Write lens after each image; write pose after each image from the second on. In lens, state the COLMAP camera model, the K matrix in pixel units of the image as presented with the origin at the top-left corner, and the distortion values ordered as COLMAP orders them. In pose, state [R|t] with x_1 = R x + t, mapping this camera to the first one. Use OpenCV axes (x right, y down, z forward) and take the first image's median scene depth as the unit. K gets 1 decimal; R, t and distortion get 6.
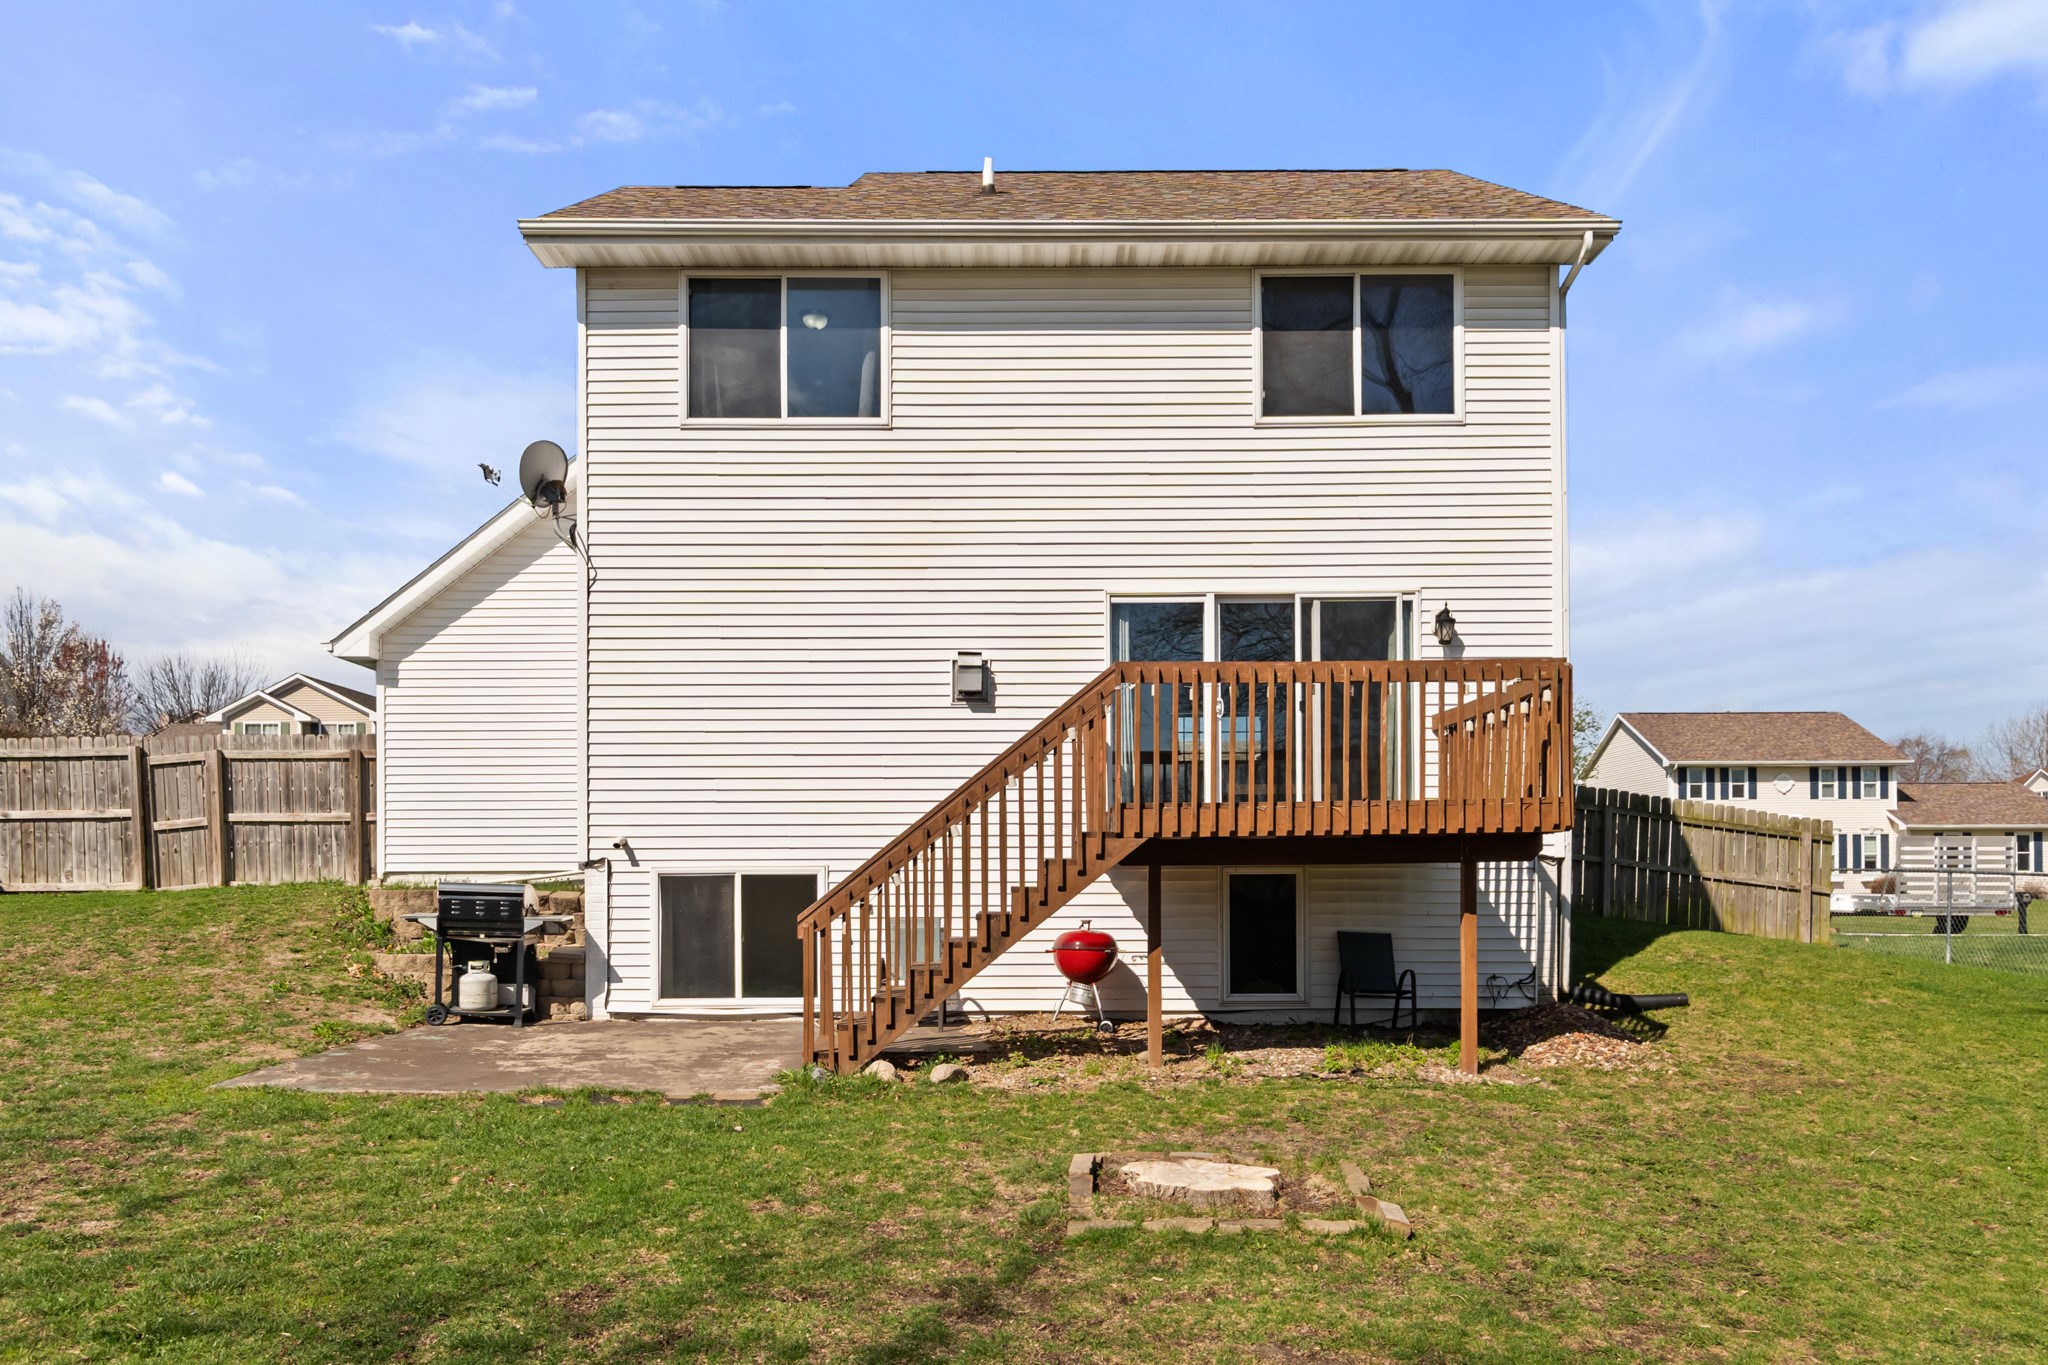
lens RADIAL K [[1322.1, 0, 1022.6], [0, 1322.1, 885.5], [0, 0, 1]] dist [0.007821, 0.000222]
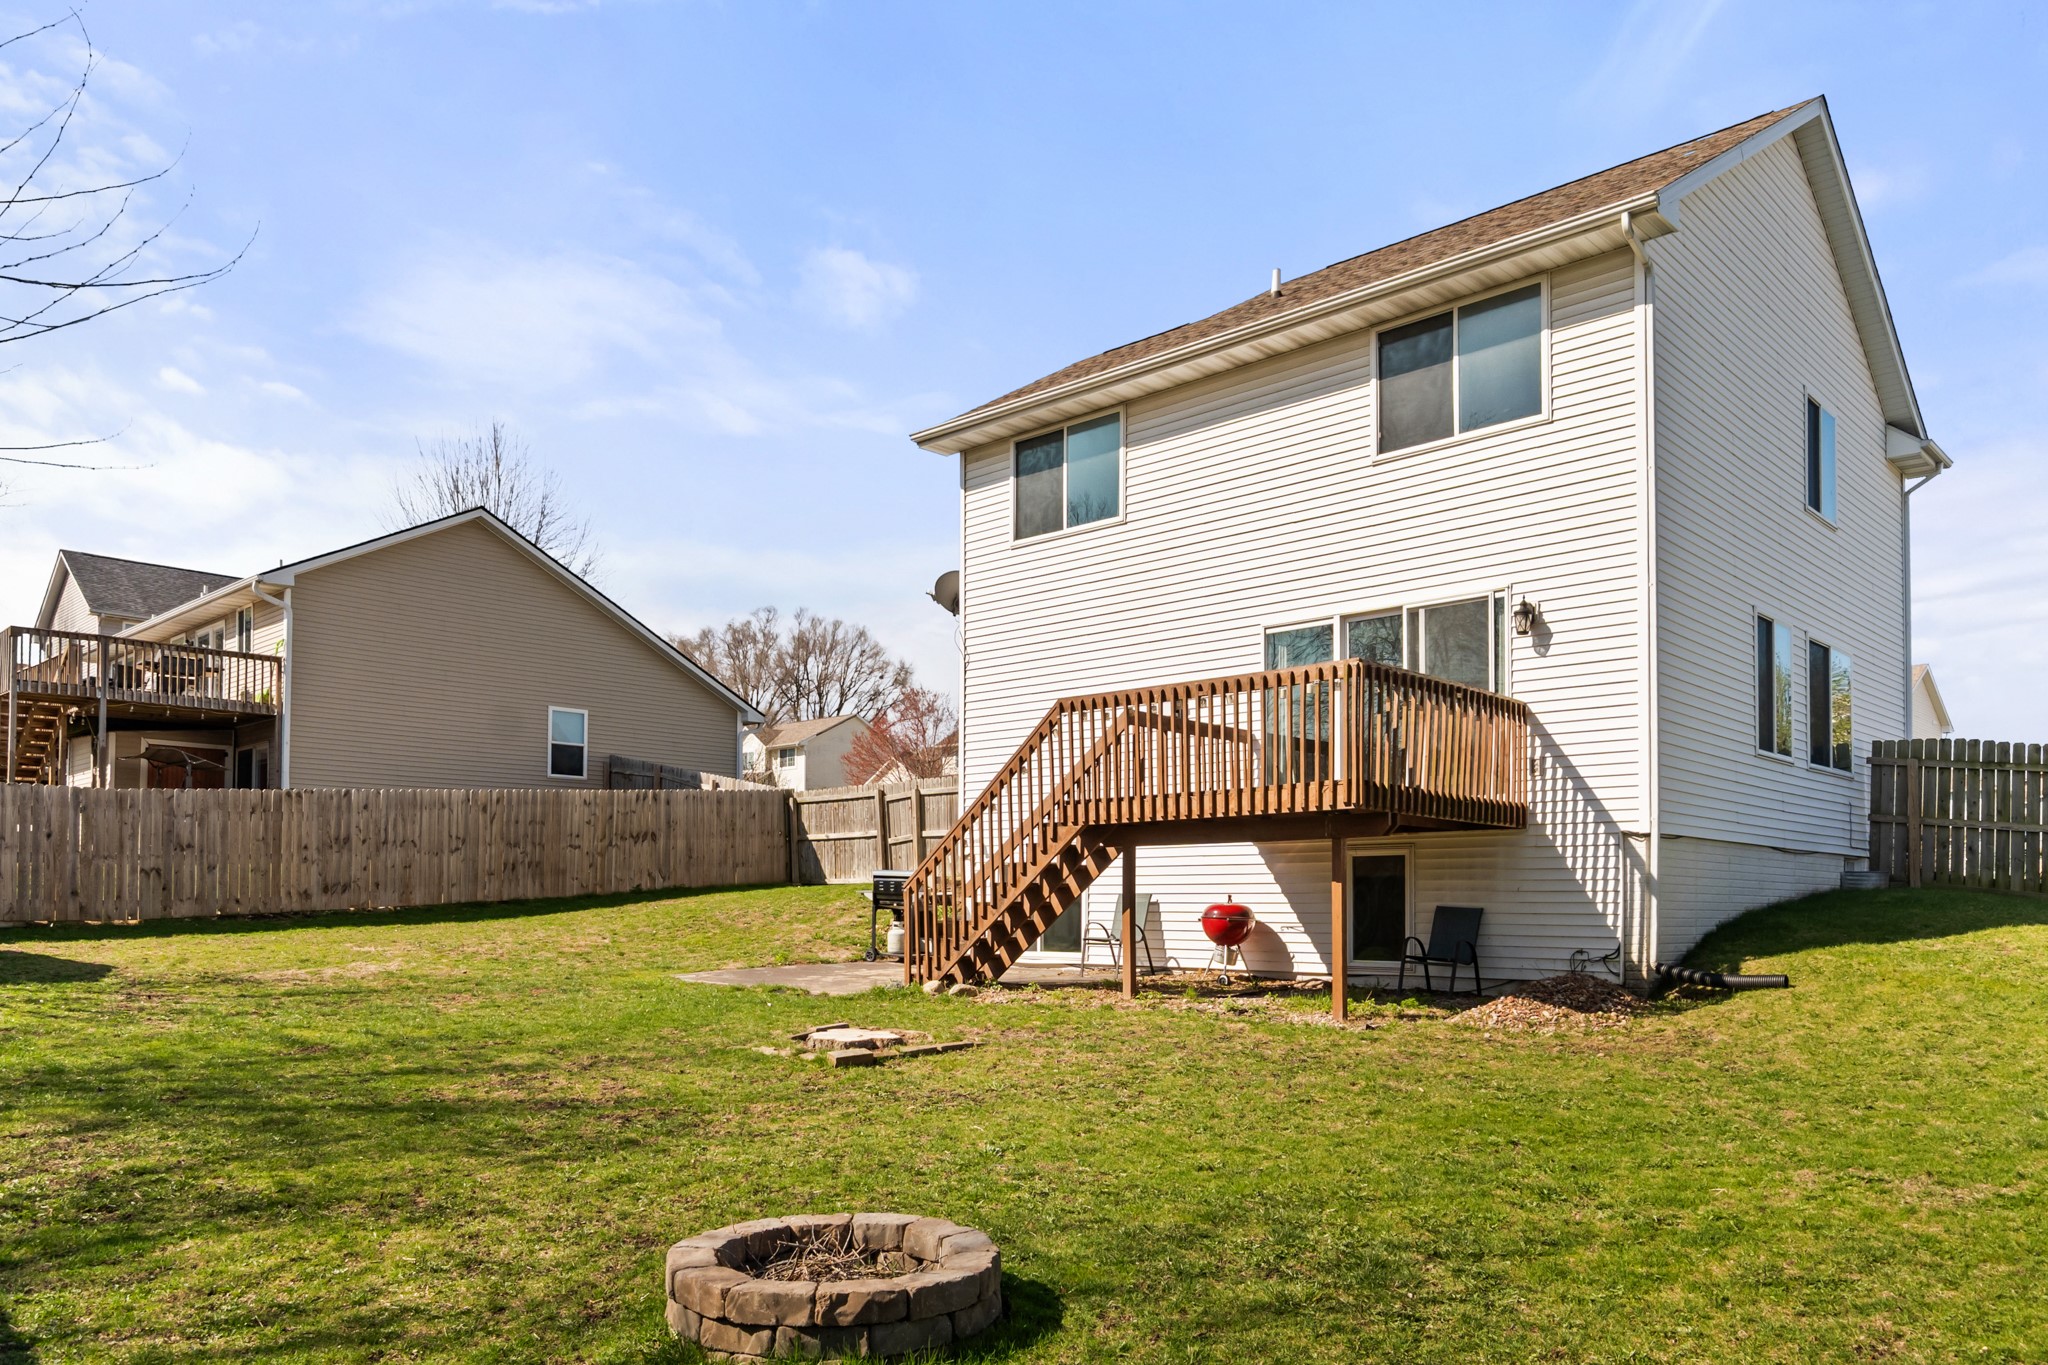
lens RADIAL K [[1322.1, 0, 1022.6], [0, 1322.1, 885.5], [0, 0, 1]] dist [0.007821, 0.000222]
pose [[0.755233, -0.003348, -0.655448, 0.697082], [-0.002303, 0.999967, -0.007760, 0.026634], [0.655452, 0.007370, 0.755201, -0.060054]]
